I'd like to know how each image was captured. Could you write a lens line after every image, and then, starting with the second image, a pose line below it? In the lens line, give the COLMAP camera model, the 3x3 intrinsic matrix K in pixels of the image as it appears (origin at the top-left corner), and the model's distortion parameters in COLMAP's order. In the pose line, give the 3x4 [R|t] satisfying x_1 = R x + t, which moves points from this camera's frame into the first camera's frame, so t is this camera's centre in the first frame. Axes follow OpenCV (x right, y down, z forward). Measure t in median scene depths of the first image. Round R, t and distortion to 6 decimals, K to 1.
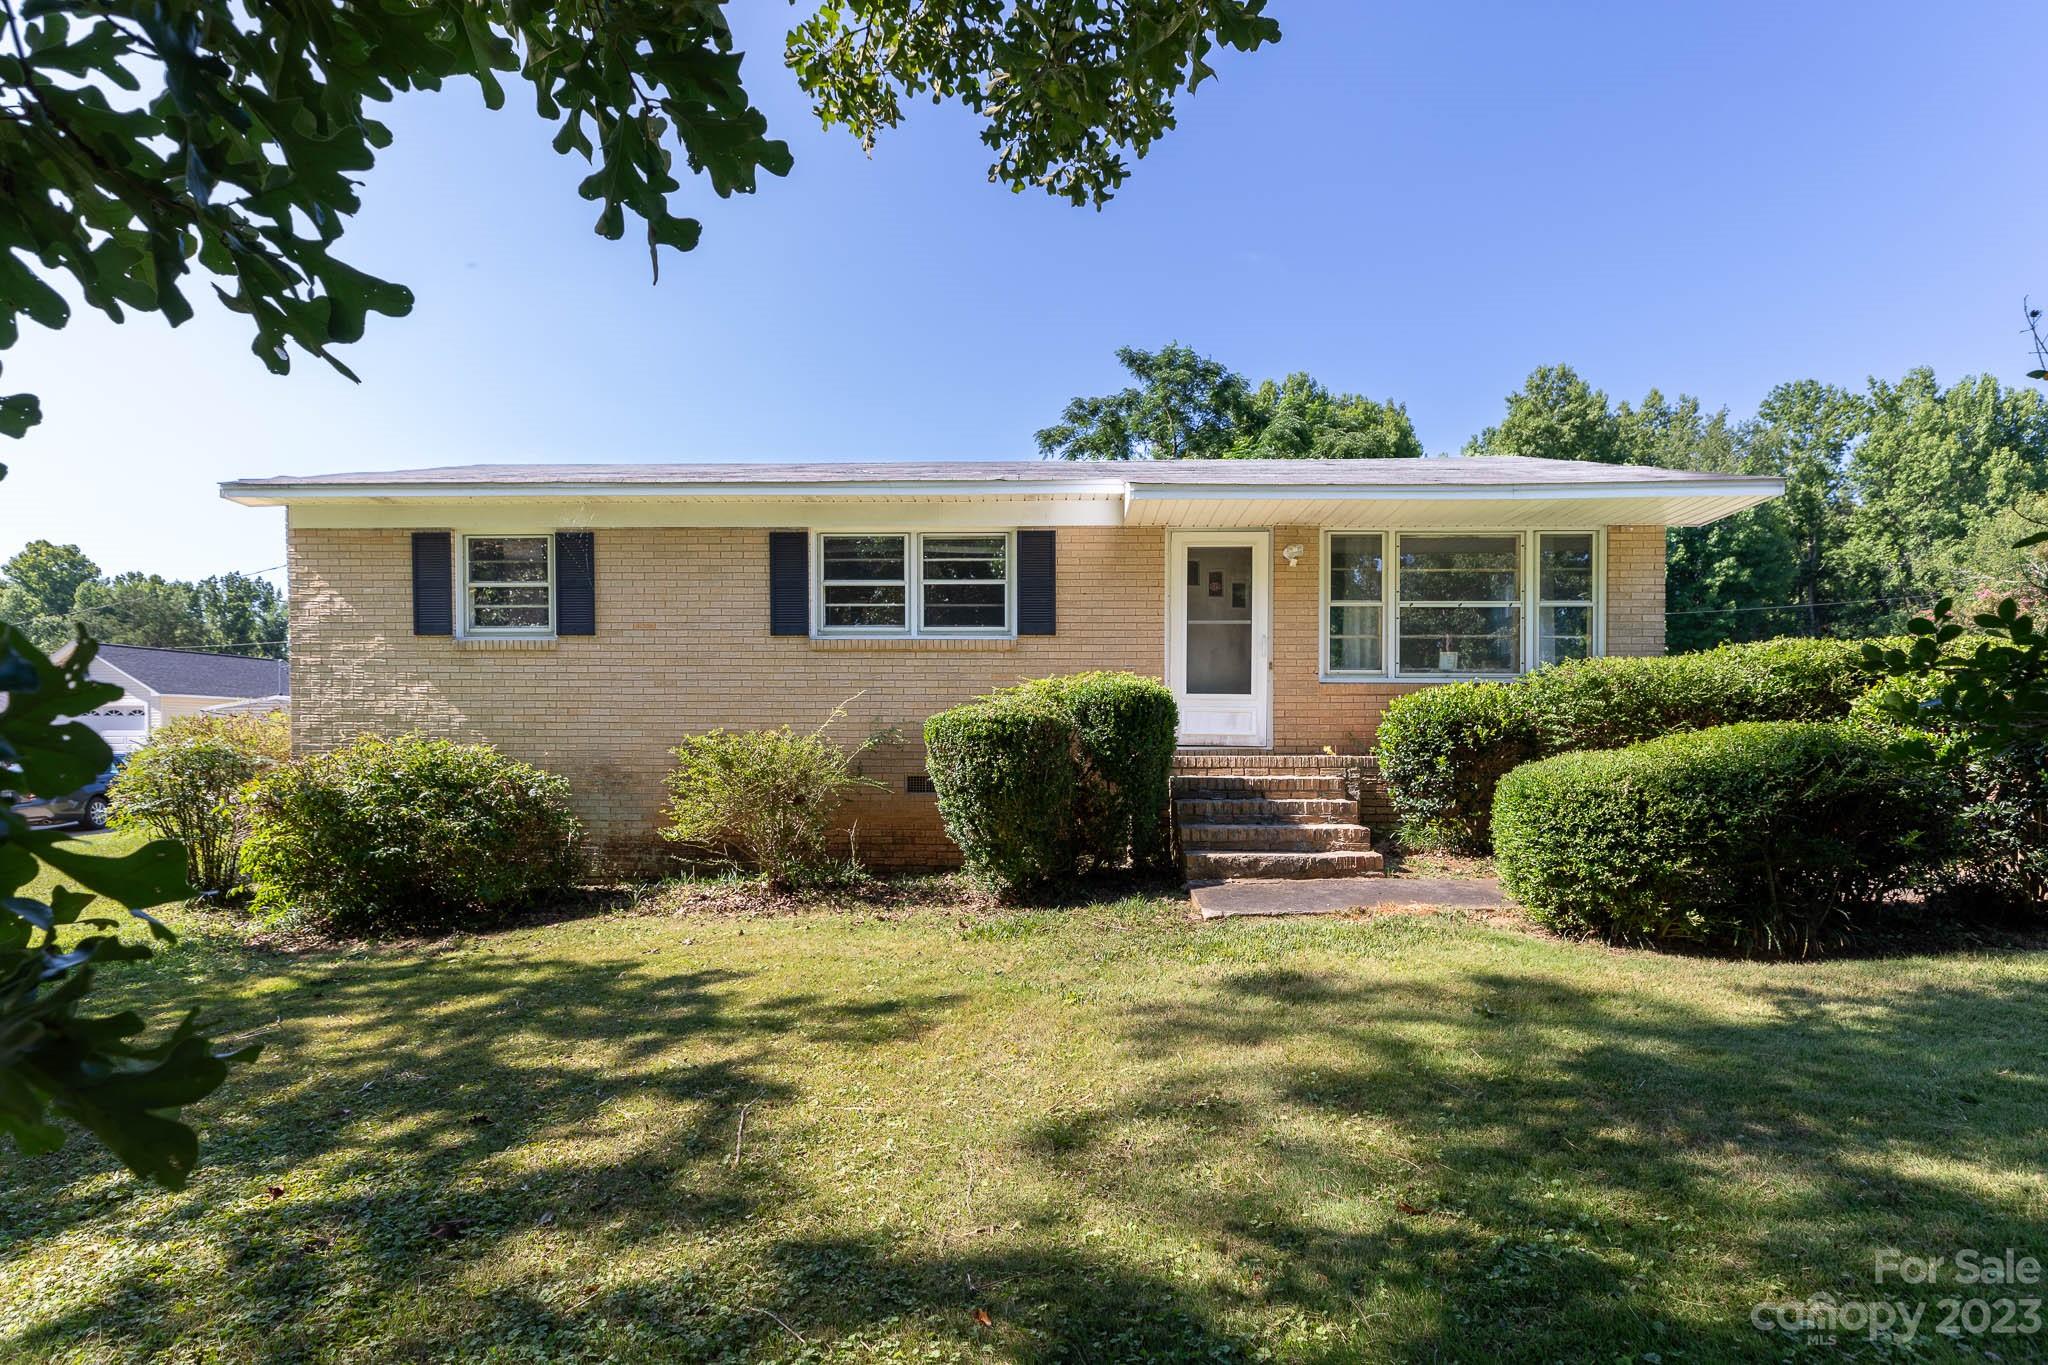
lens RADIAL K [[924.3, 0, 1020.8], [0, 924.3, 694.0], [0, 0, 1]] dist [0.005433, -0.000382]
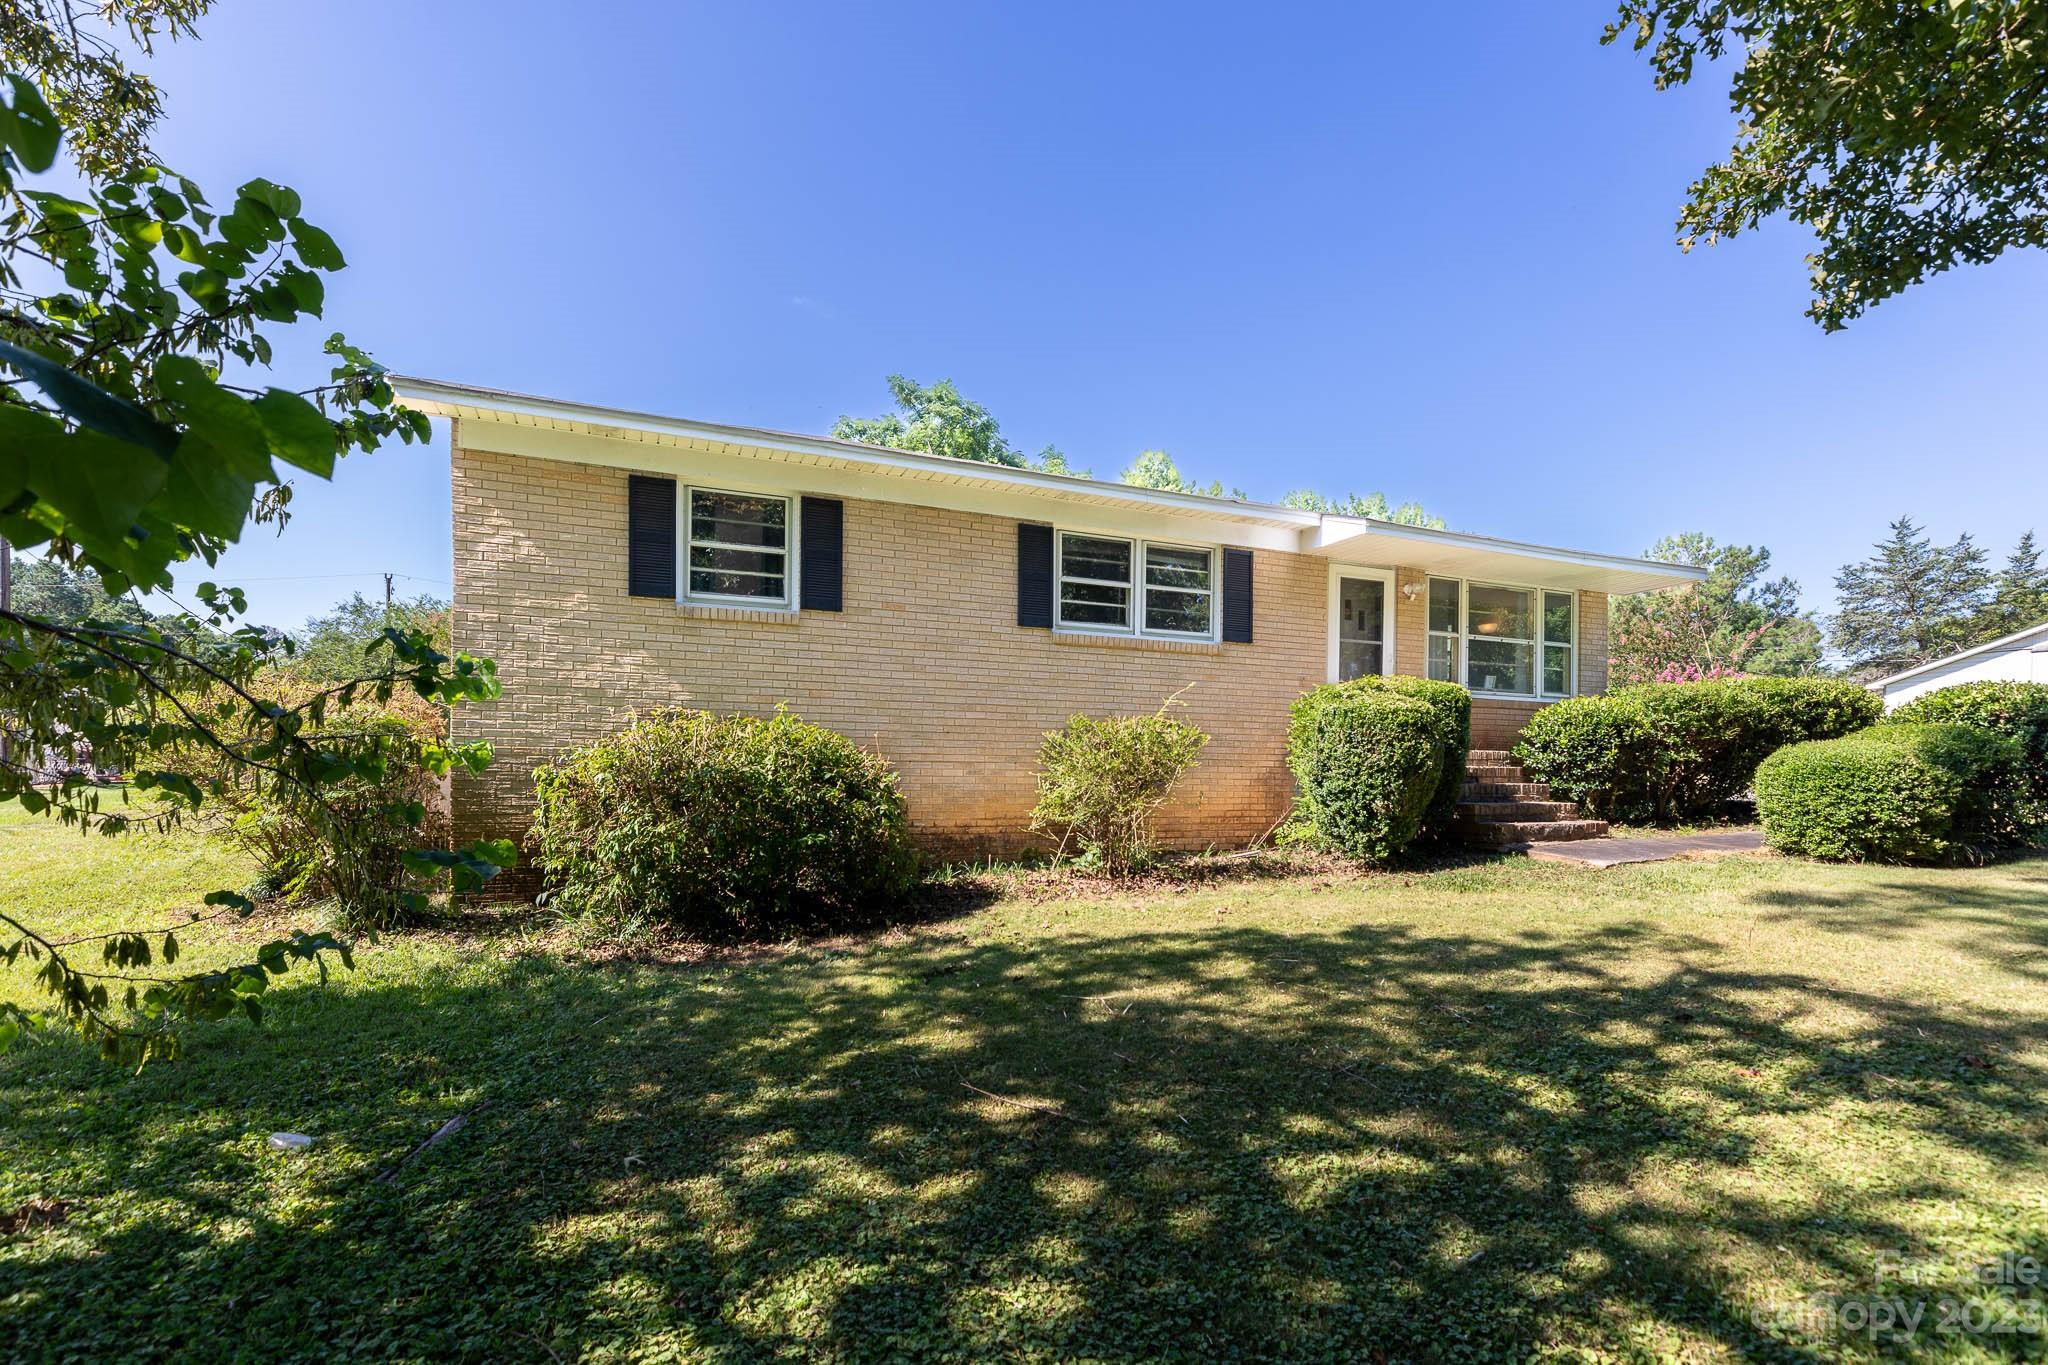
lens RADIAL K [[894.6, 0, 1022.9], [0, 894.6, 710.0], [0, 0, 1]] dist [0.001076, 0.000112]
pose [[0.916485, 0.034522, 0.398576, -0.648930], [-0.031409, 0.999404, -0.014339, 0.041496], [-0.398833, 0.000623, 0.917023, 0.108590]]
